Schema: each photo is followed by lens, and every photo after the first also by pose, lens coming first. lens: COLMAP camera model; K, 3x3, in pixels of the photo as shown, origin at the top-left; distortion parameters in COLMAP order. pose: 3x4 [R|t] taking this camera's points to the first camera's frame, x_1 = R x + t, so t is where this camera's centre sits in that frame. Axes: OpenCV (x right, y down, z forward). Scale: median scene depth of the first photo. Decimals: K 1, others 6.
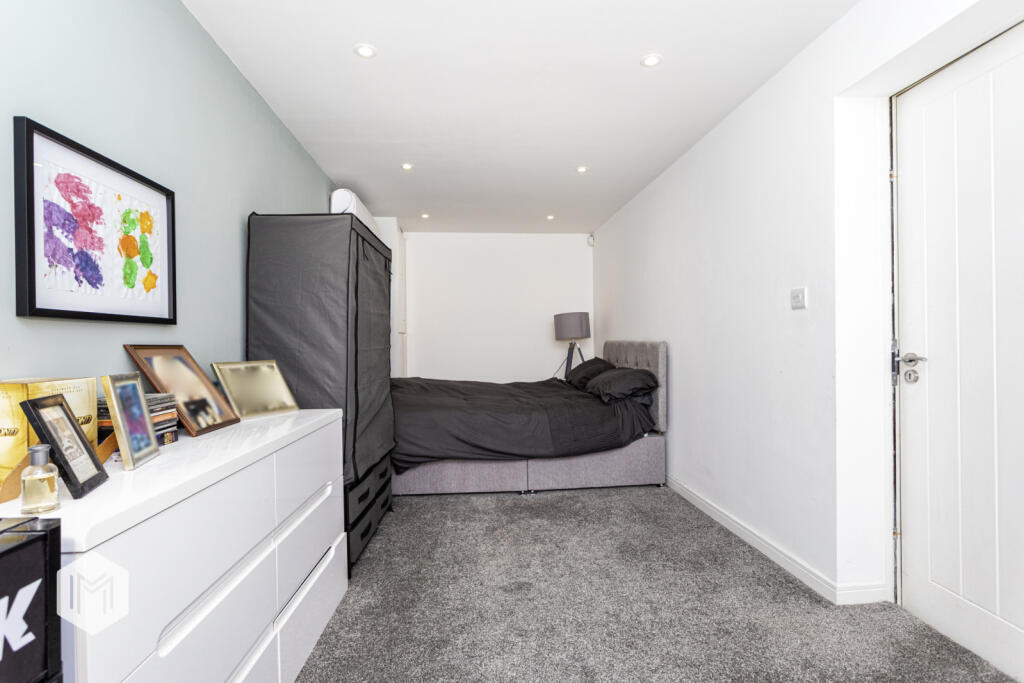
lens RADIAL K [[500.3, 0, 512.4], [0, 500.3, 340.4], [0, 0, 1]] dist [-0.016308, 0.002852]
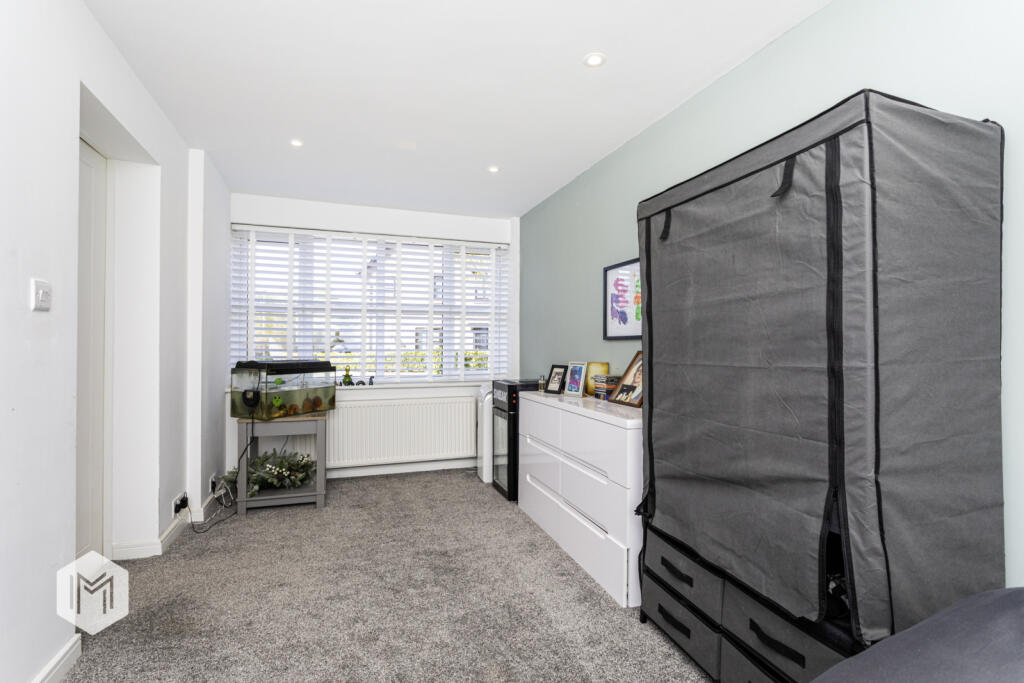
lens RADIAL K [[500.3, 0, 514.3], [0, 500.3, 341.1], [0, 0, 1]] dist [-0.016308, 0.002852]
pose [[-0.965466, 0.000246, -0.260527, 0.210051], [0.002727, 0.999954, -0.009162, -0.016189], [0.260513, -0.009556, -0.965423, 3.300493]]
